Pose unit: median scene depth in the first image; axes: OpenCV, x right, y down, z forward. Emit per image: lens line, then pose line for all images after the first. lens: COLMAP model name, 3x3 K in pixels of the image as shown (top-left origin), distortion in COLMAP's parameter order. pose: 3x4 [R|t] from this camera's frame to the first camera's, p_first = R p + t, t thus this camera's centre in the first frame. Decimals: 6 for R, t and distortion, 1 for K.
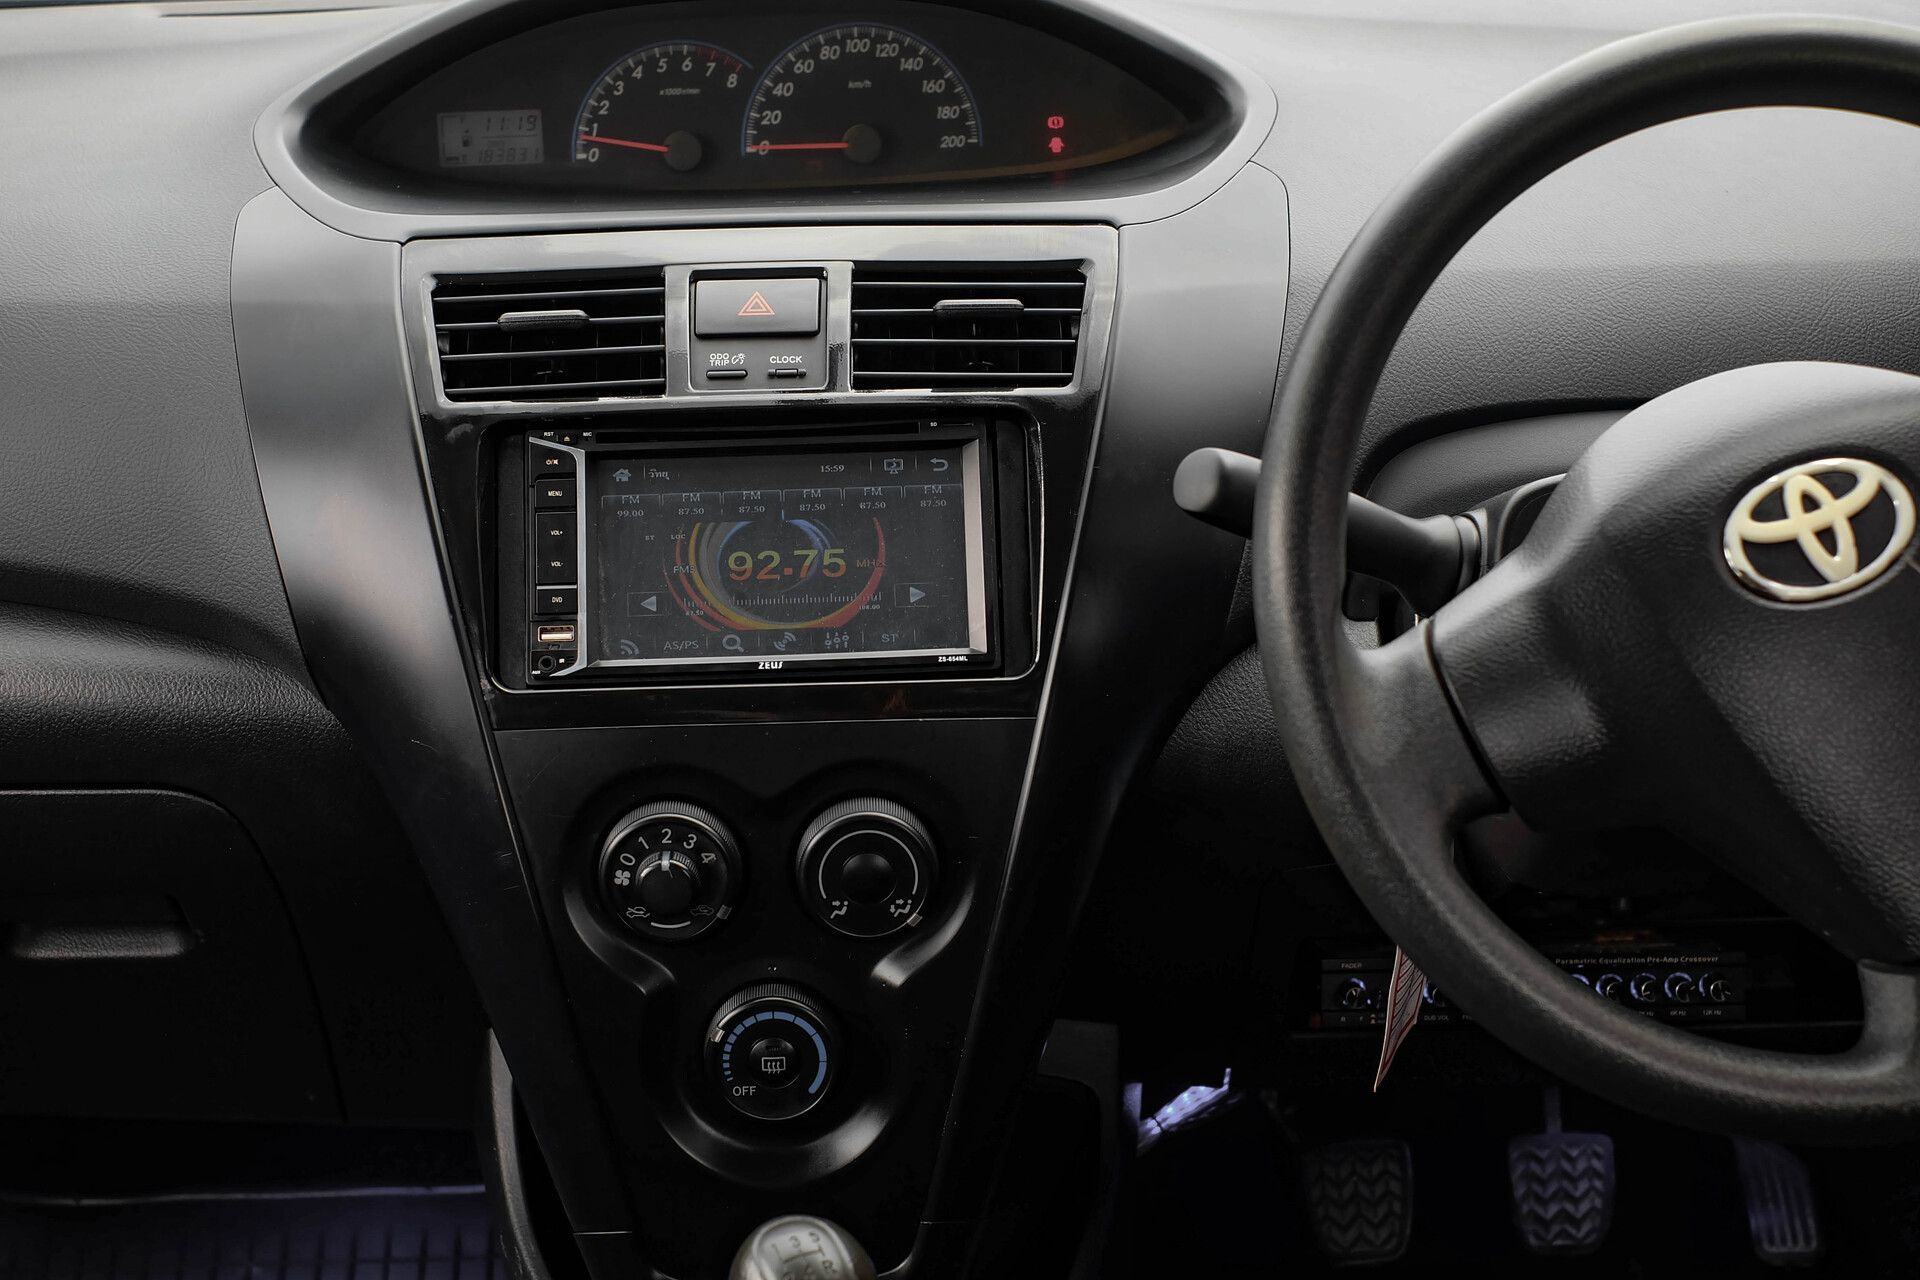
lens RADIAL K [[2890.3, 0, 960.0], [0, 2890.3, 640.0], [0, 0, 1]] dist [-0.123812, 0.016978]
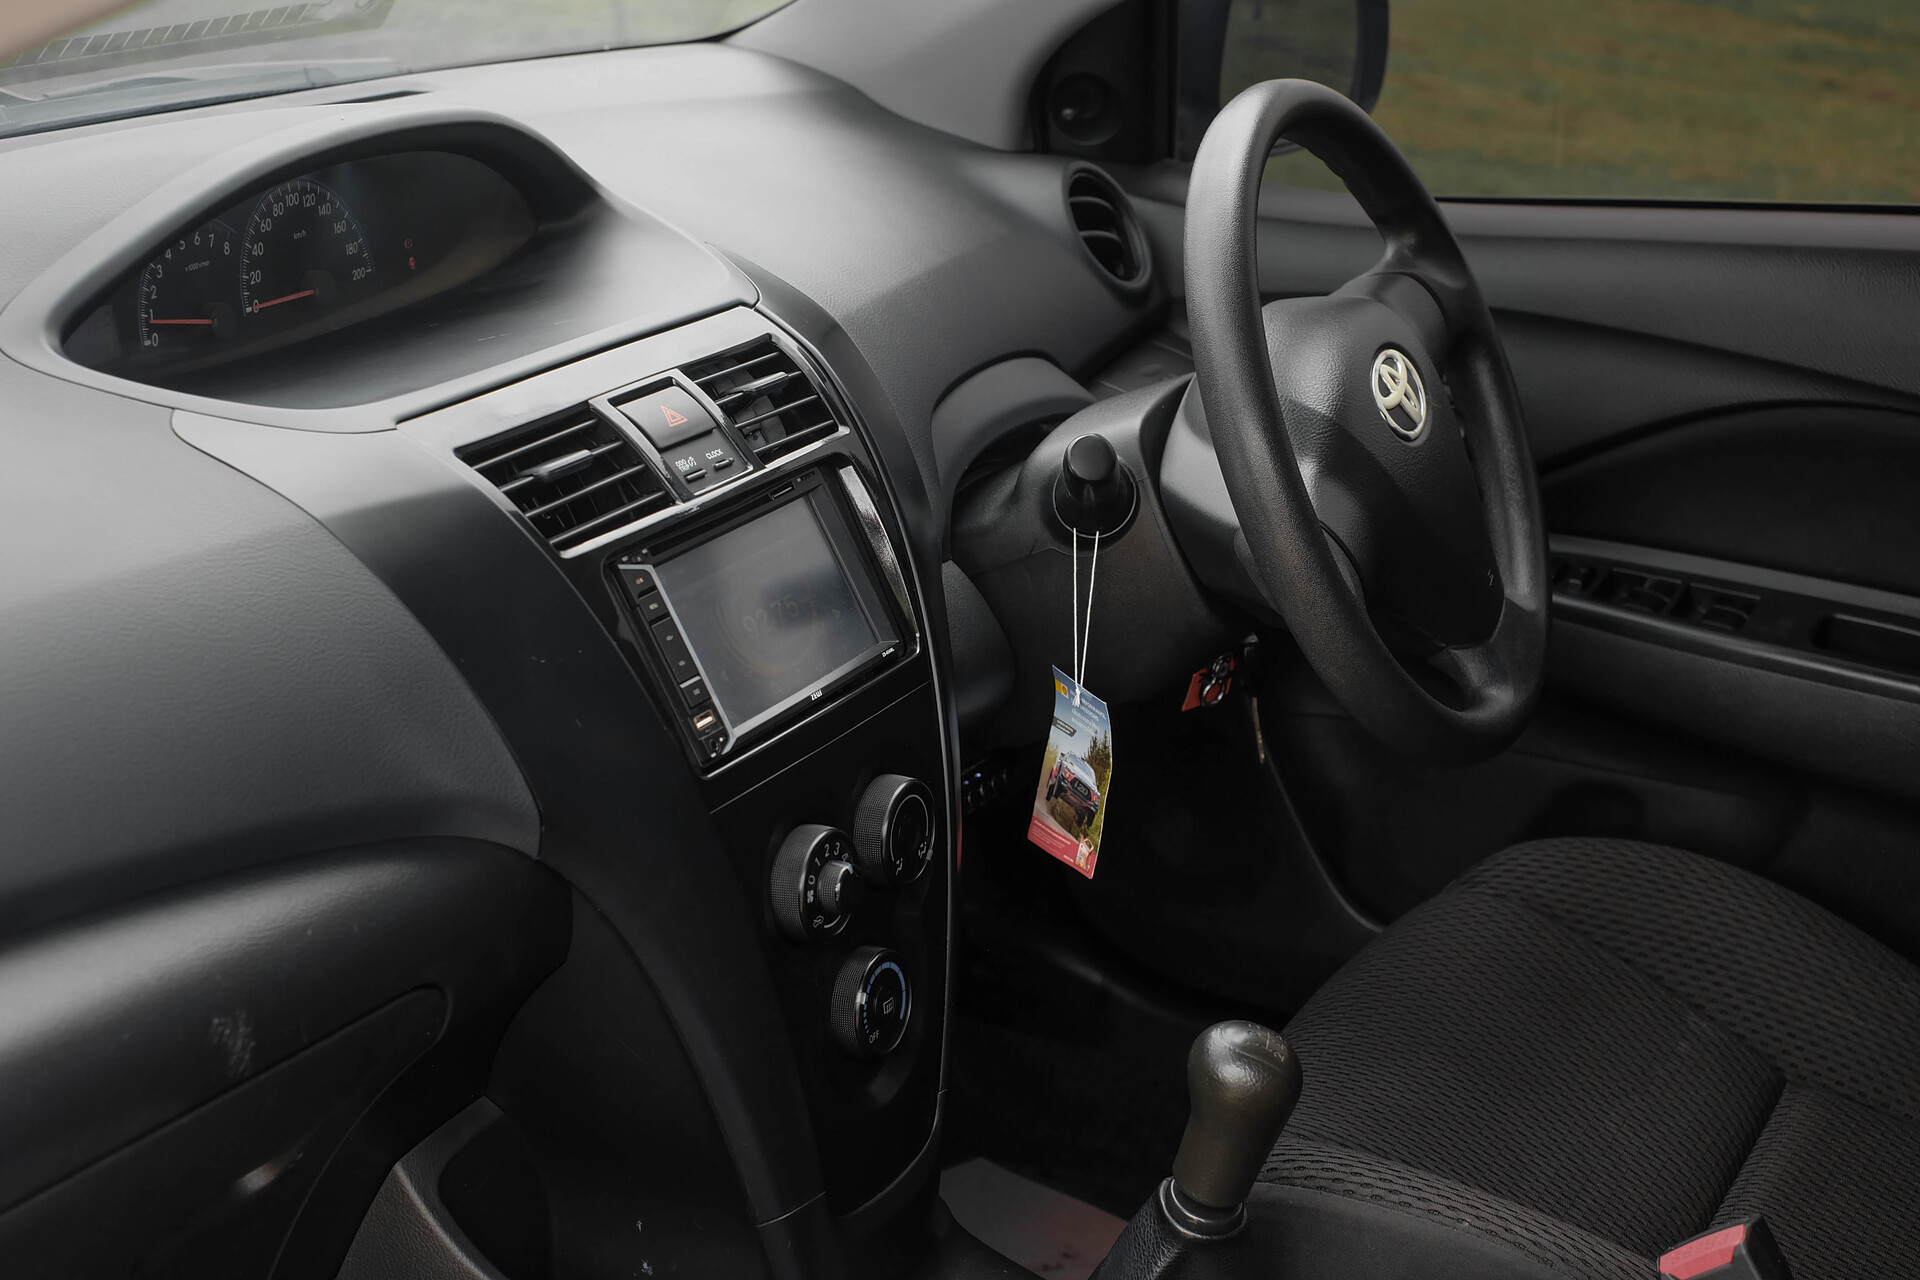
lens RADIAL K [[2890.3, 0, 960.0], [0, 2890.3, 640.0], [0, 0, 1]] dist [-0.123812, 0.016978]
pose [[0.505098, -0.256907, 0.823939, -0.838740], [0.251026, 0.957127, 0.144550, -0.141544], [-0.825749, 0.133818, 0.547933, 0.228161]]
